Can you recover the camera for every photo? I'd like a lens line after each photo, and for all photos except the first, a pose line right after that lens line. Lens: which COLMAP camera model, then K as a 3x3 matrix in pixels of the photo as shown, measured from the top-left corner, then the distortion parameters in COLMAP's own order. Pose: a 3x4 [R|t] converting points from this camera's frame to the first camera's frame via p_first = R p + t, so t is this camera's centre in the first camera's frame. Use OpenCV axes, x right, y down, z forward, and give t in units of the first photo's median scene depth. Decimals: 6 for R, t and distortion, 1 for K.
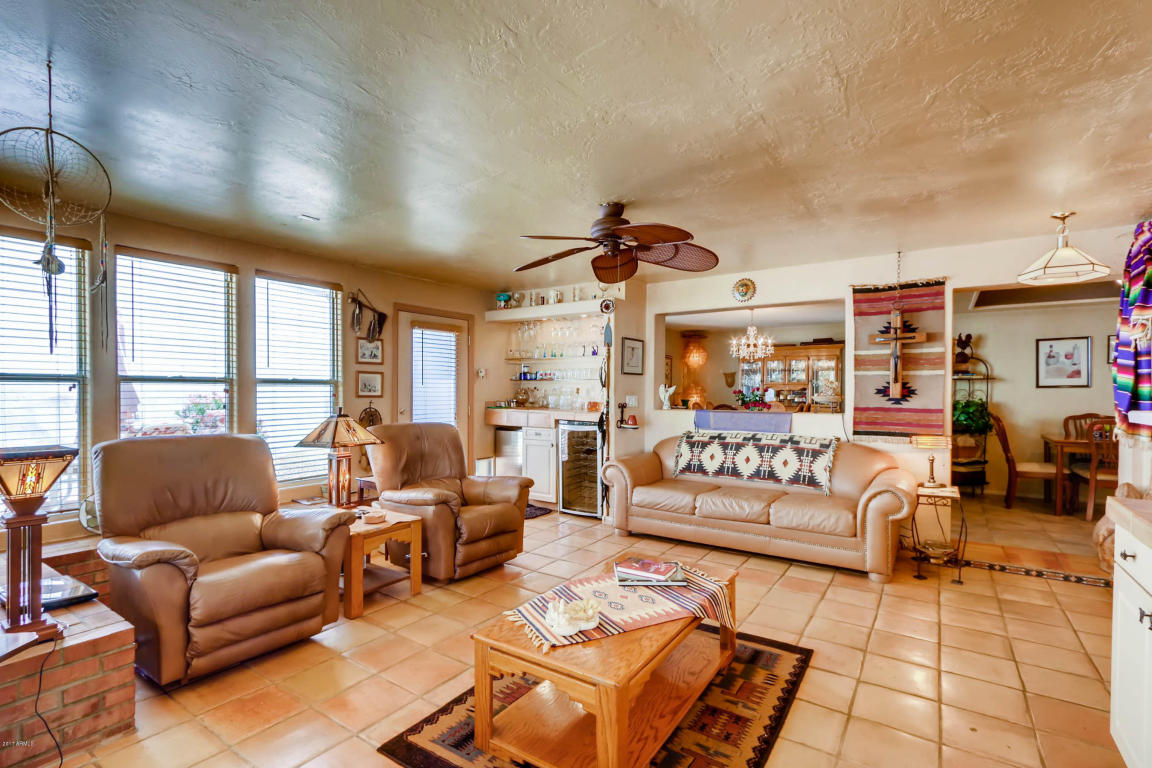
lens RADIAL K [[537.0, 0, 569.3], [0, 537.0, 390.6], [0, 0, 1]] dist [-0.007173, 0.001357]
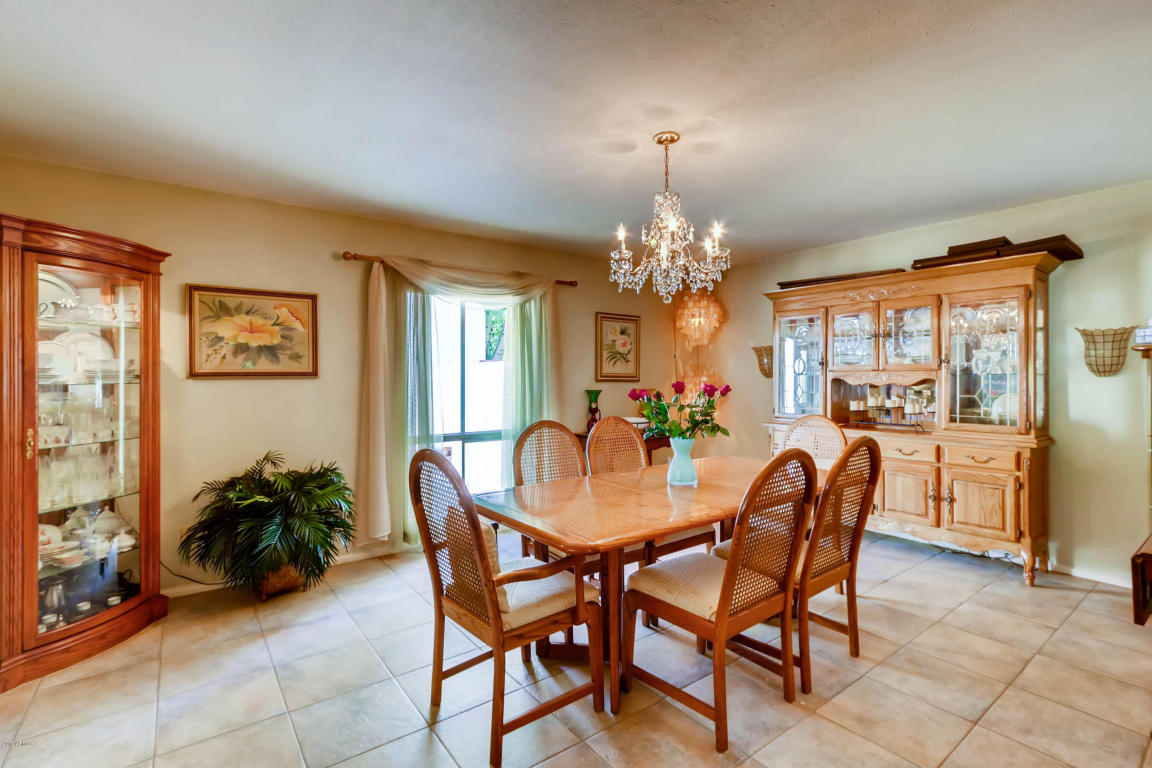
lens RADIAL K [[537.0, 0, 580.6], [0, 537.0, 373.1], [0, 0, 1]] dist [-0.007173, 0.001357]
pose [[0.944912, -0.008499, -0.327215, 0.634518], [0.006783, 0.999957, -0.006385, -0.015448], [0.327255, 0.003814, 0.944928, 1.064596]]
